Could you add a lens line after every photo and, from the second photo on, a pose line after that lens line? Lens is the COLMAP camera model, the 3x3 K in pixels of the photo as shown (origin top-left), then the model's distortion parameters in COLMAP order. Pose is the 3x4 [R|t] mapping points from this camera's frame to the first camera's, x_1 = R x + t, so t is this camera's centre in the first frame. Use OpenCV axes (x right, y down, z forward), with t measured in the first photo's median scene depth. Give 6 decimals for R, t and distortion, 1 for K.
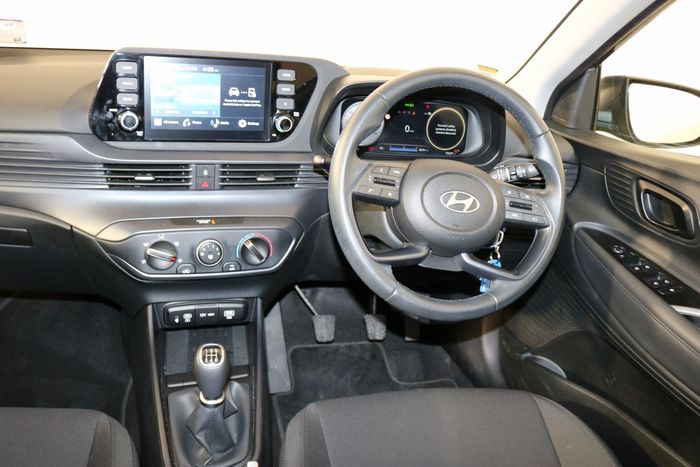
lens RADIAL K [[584.6, 0, 350.0], [0, 584.6, 233.5], [0, 0, 1]] dist [-0.126629, 0.009479]
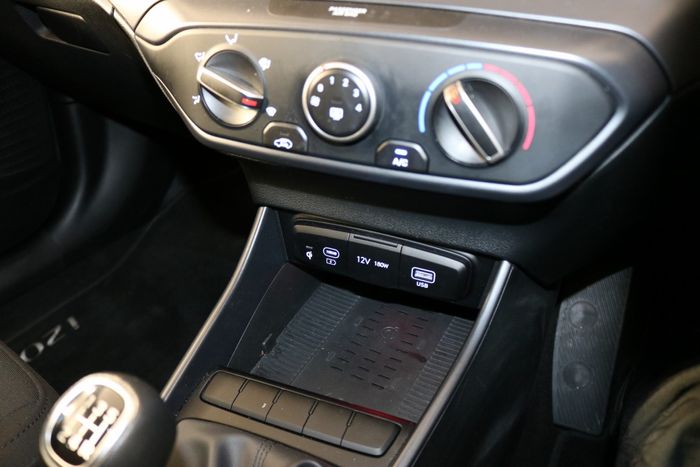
lens RADIAL K [[584.6, 0, 350.0], [0, 584.6, 233.5], [0, 0, 1]] dist [-0.126629, 0.009479]
pose [[0.710548, 0.276446, -0.647070, 0.006159], [-0.152709, 0.958258, 0.241703, 0.024532], [0.686878, -0.072928, 0.723104, 0.766279]]
